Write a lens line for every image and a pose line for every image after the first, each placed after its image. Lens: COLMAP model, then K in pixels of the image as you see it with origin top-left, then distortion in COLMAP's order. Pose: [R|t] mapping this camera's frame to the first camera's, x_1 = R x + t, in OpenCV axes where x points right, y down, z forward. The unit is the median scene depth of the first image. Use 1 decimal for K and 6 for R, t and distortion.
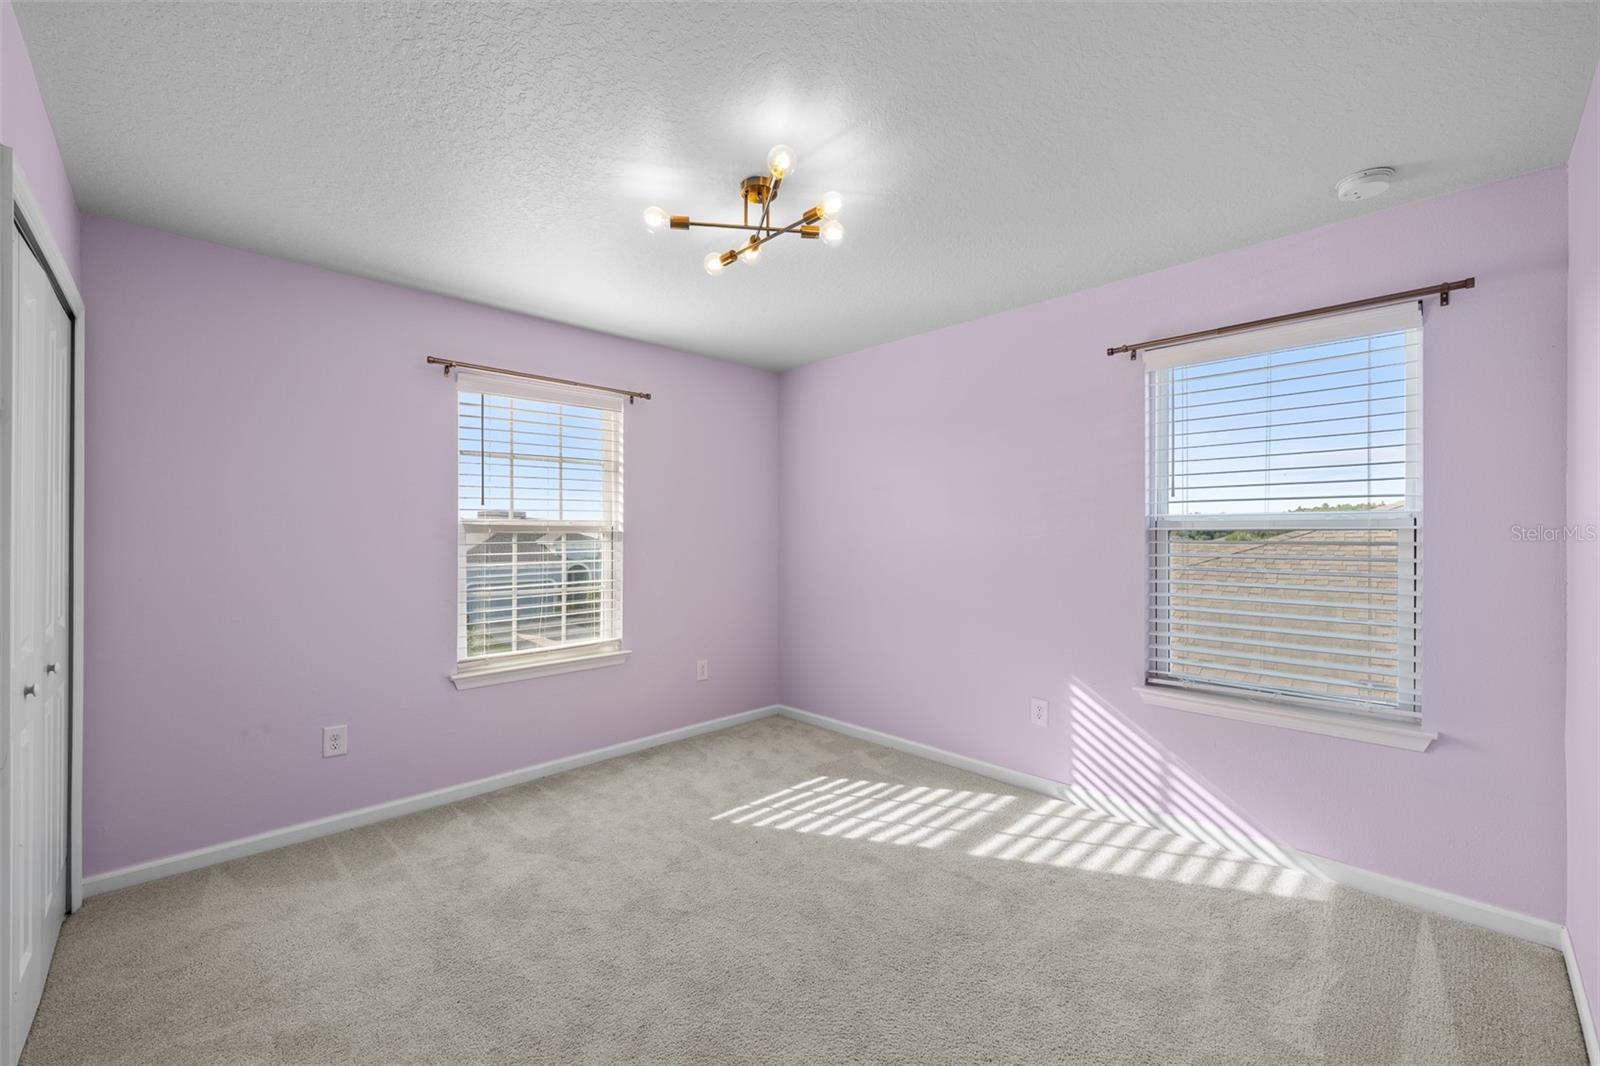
lens RADIAL K [[629.5, 0, 808.4], [0, 629.5, 528.5], [0, 0, 1]] dist [-0.025291, 0.000057]
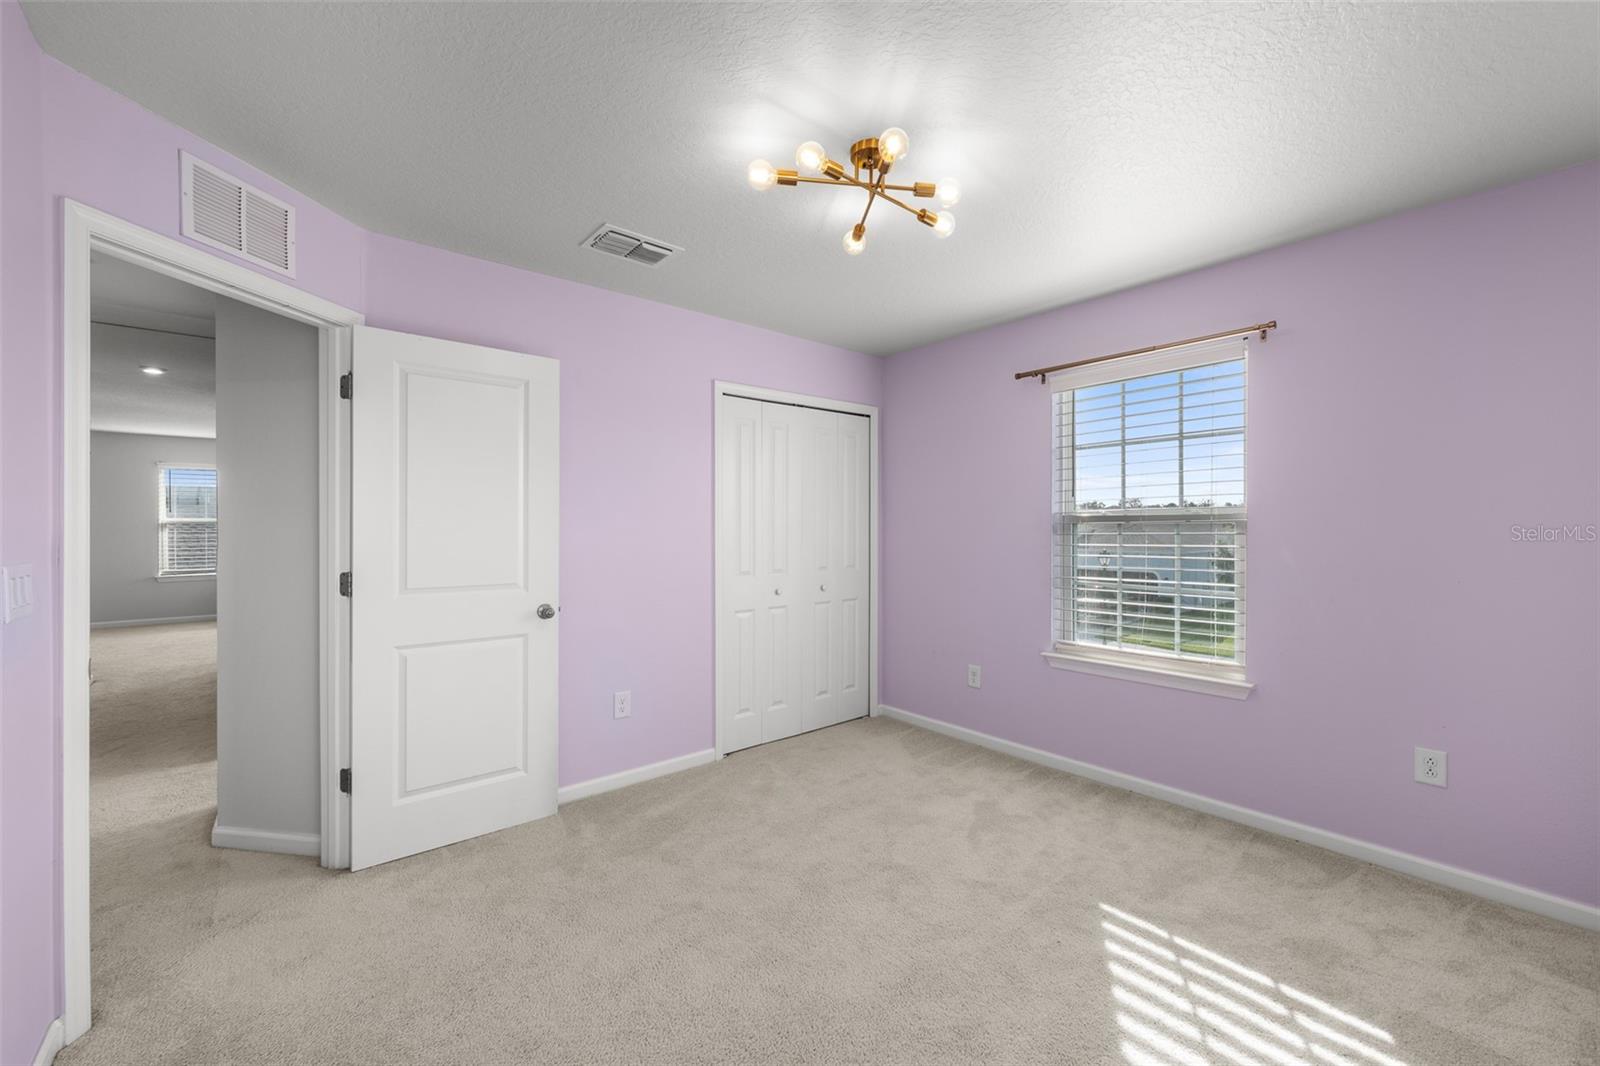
lens RADIAL K [[629.5, 0, 808.4], [0, 629.5, 528.5], [0, 0, 1]] dist [-0.025291, 0.000057]
pose [[-0.095653, -0.001858, -0.995413, 0.543895], [0.006292, 0.999977, -0.002472, 0.014902], [0.995395, -0.006500, -0.095639, 0.642695]]
